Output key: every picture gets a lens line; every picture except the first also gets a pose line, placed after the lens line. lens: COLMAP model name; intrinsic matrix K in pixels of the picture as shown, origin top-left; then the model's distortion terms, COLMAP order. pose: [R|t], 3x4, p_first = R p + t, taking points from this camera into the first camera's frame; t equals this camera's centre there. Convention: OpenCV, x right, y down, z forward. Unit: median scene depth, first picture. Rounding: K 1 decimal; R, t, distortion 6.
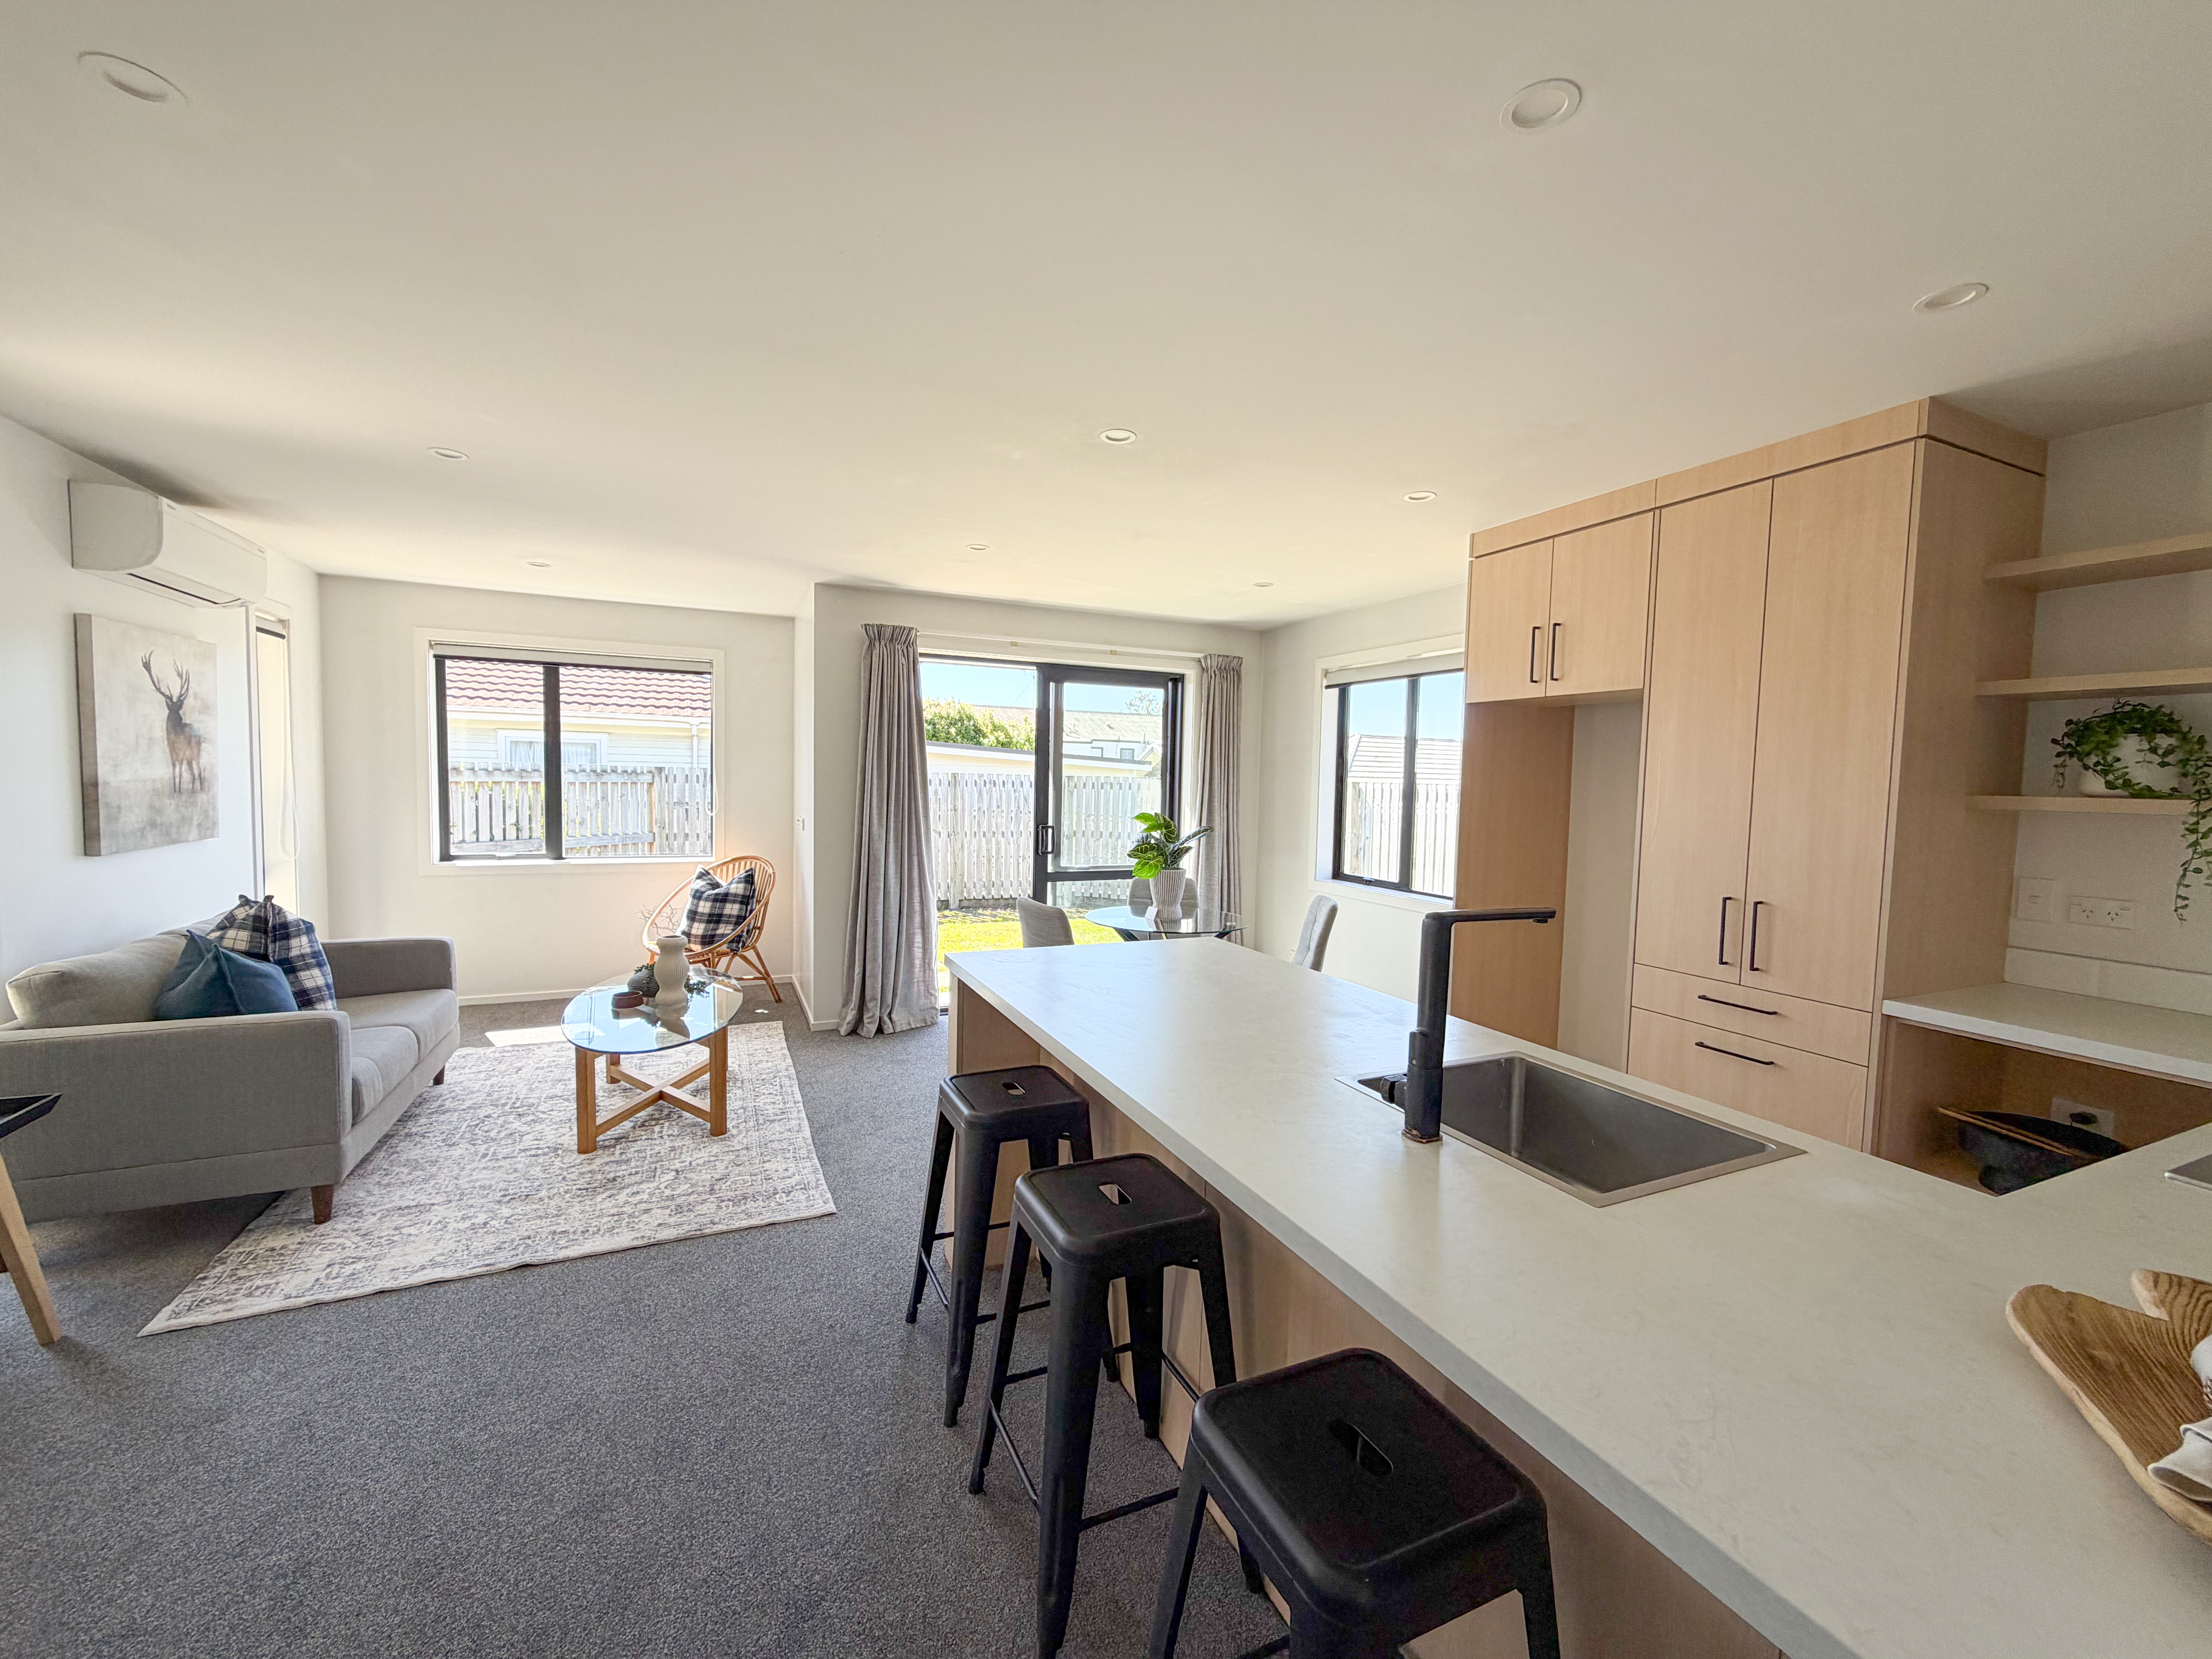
lens RADIAL K [[891.8, 0, 1098.1], [0, 891.8, 830.3], [0, 0, 1]] dist [0.003735, -0.002113]
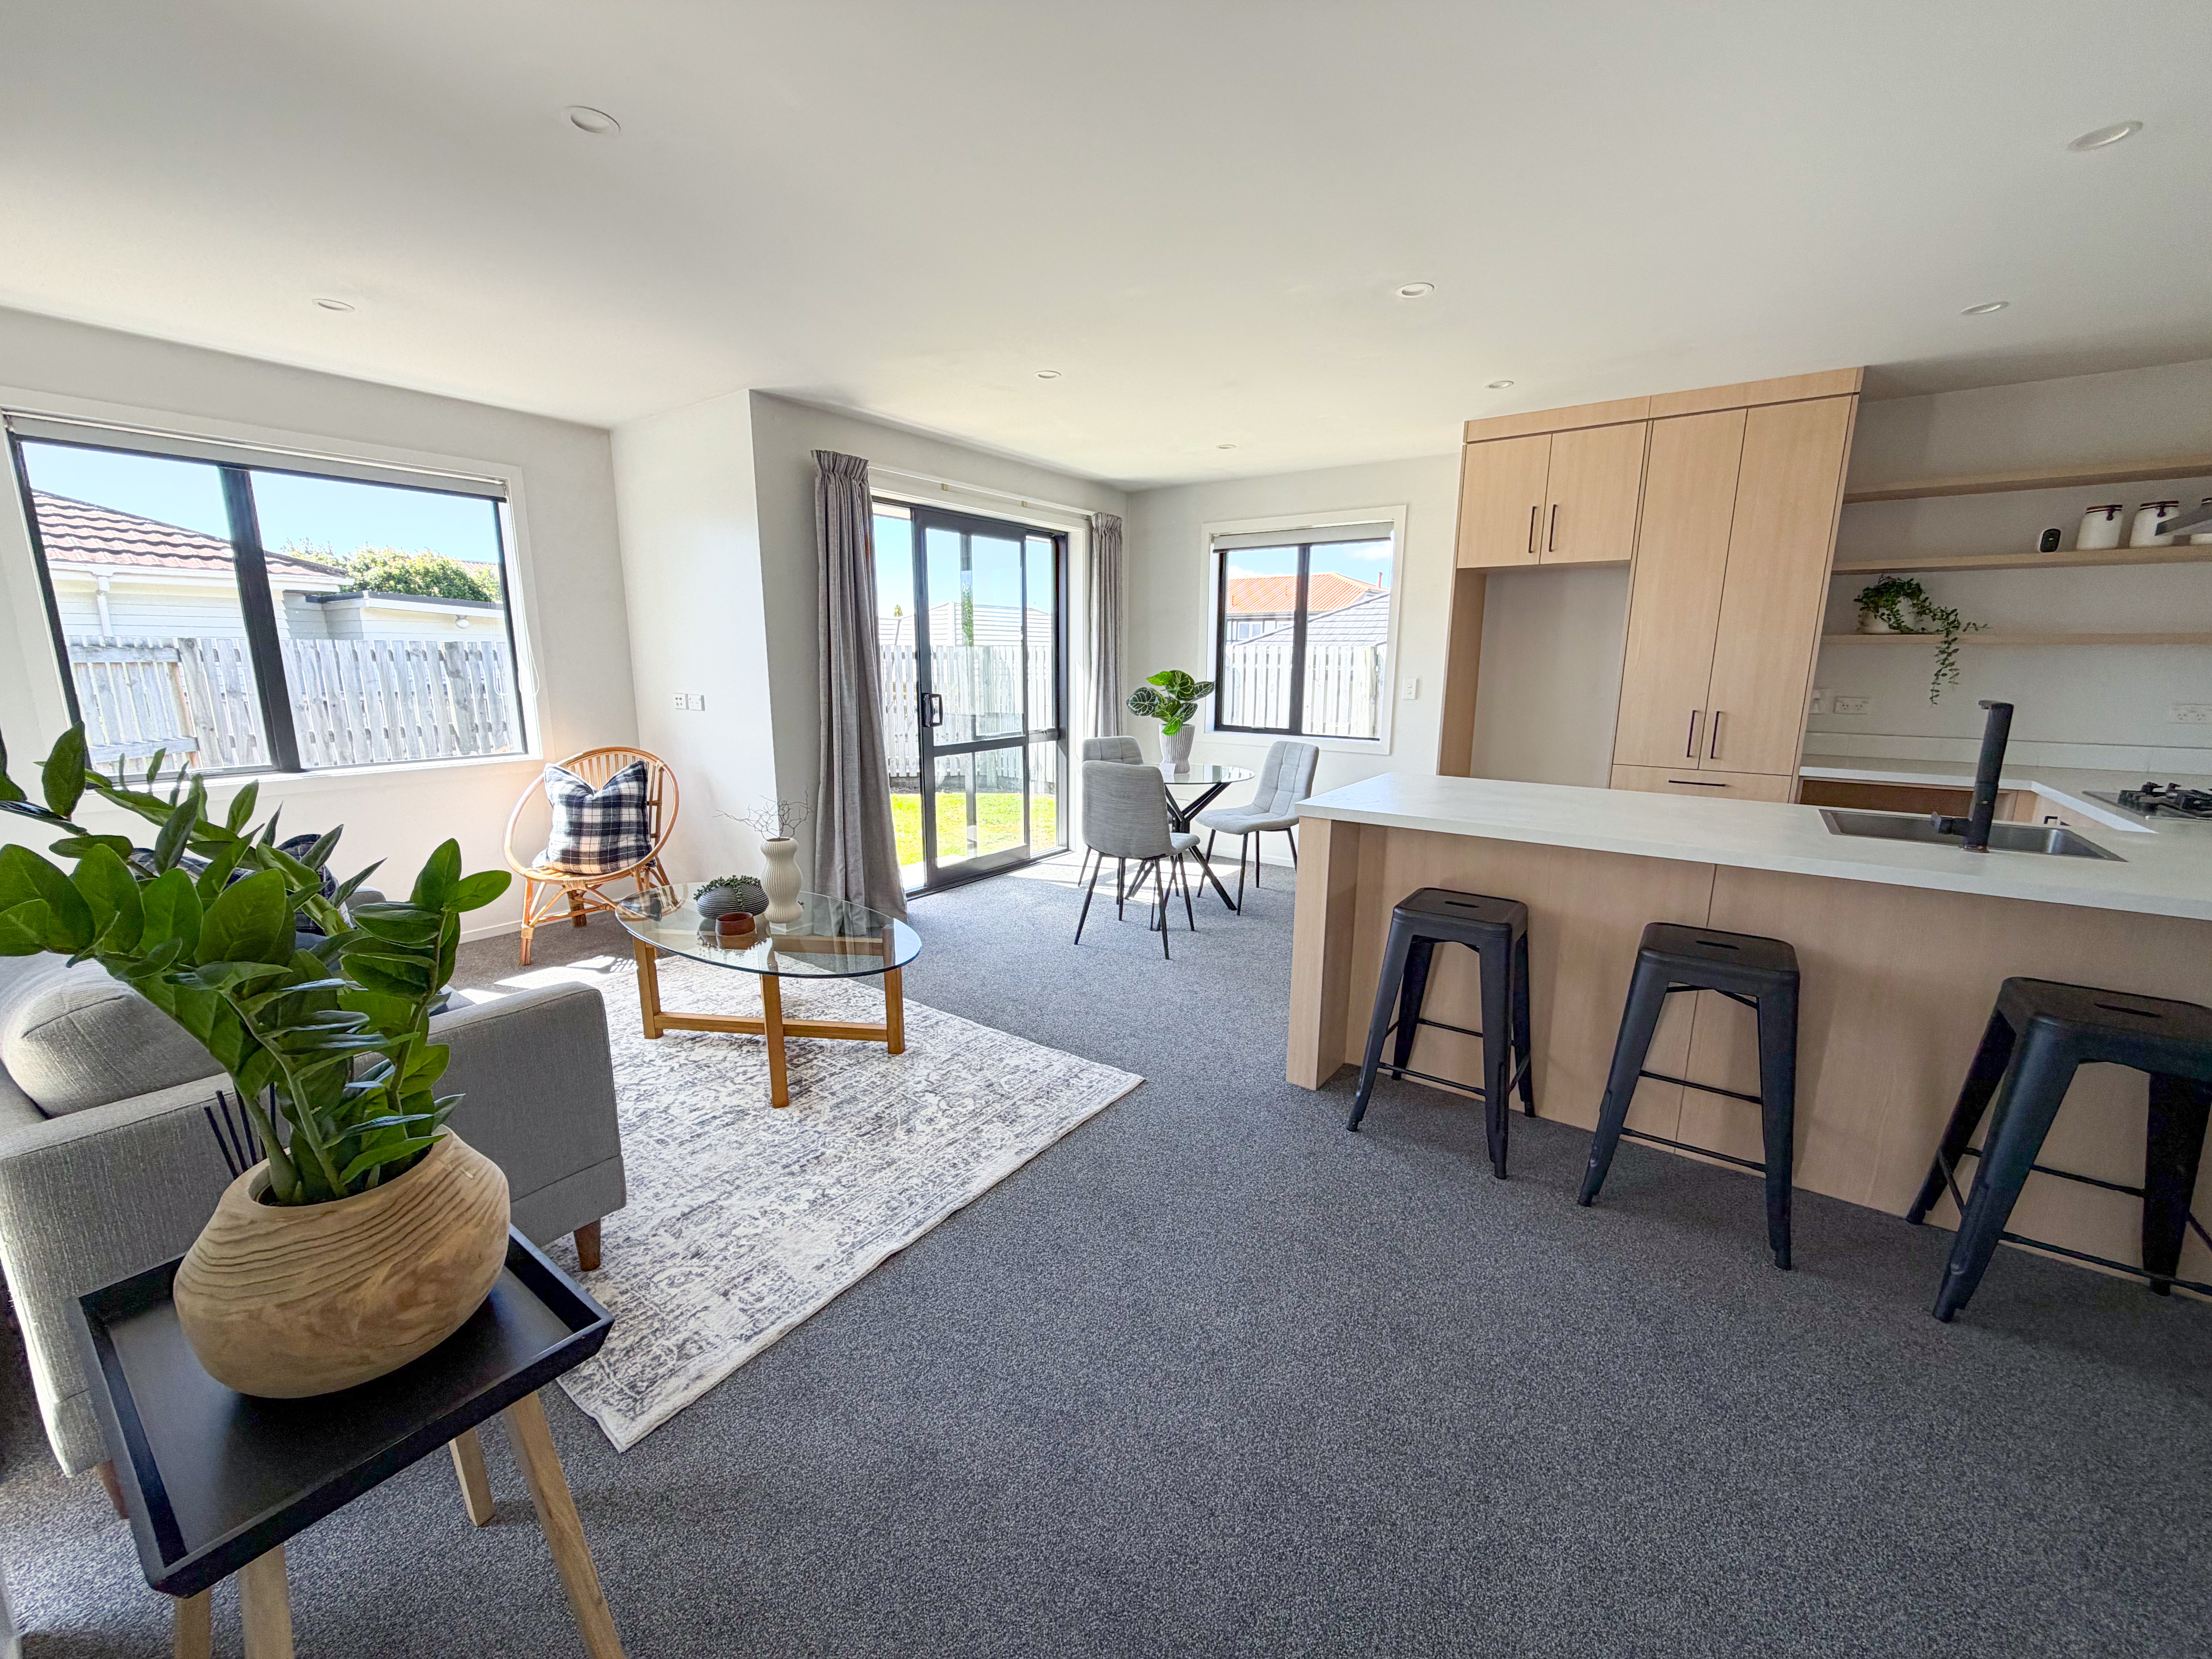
lens RADIAL K [[891.8, 0, 1089.5], [0, 891.8, 831.1], [0, 0, 1]] dist [0.003735, -0.002113]
pose [[0.863090, -0.117385, 0.491219, -0.718614], [0.046324, 0.986914, 0.154447, -0.001003], [-0.502921, -0.110547, 0.857234, 0.188761]]
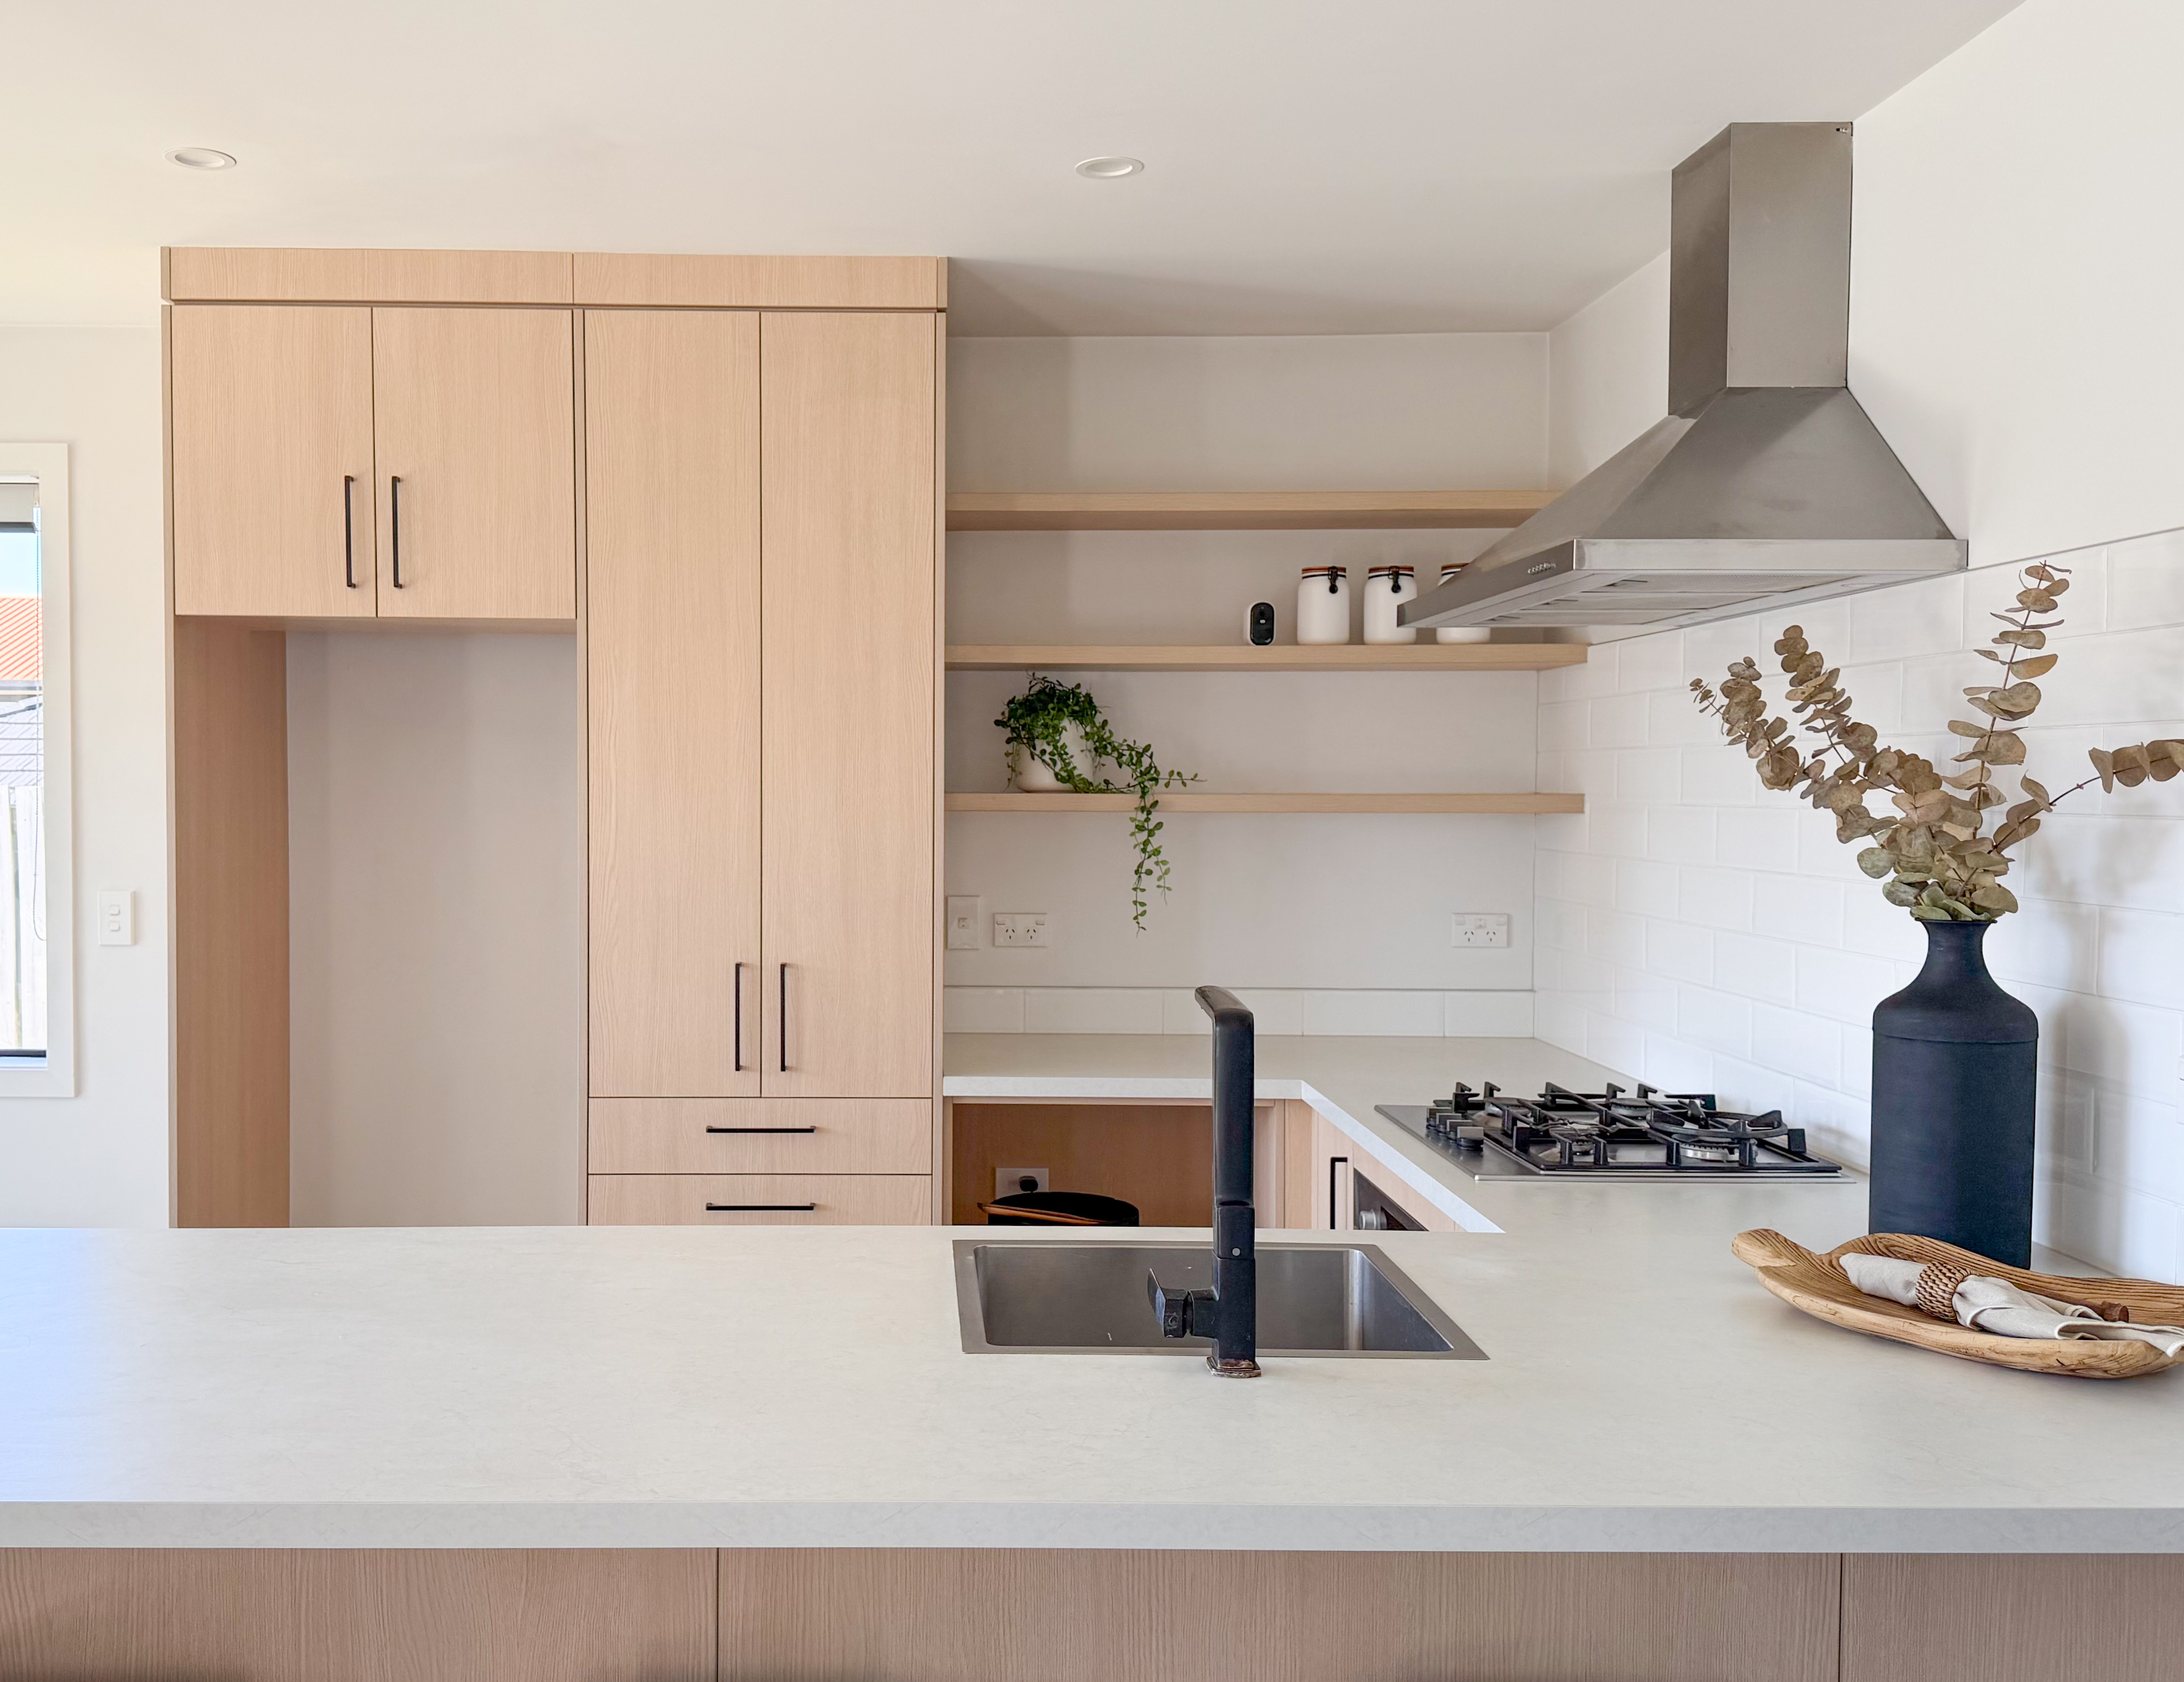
lens RADIAL K [[1940.9, 0, 936.1], [0, 1940.9, 869.5], [0, 0, 1]] dist [0.050983, -0.043837]
pose [[0.394669, -0.061952, 0.916732, -0.404182], [0.059542, 0.997352, 0.041766, -0.032827], [-0.916892, 0.038100, 0.397313, 0.265076]]
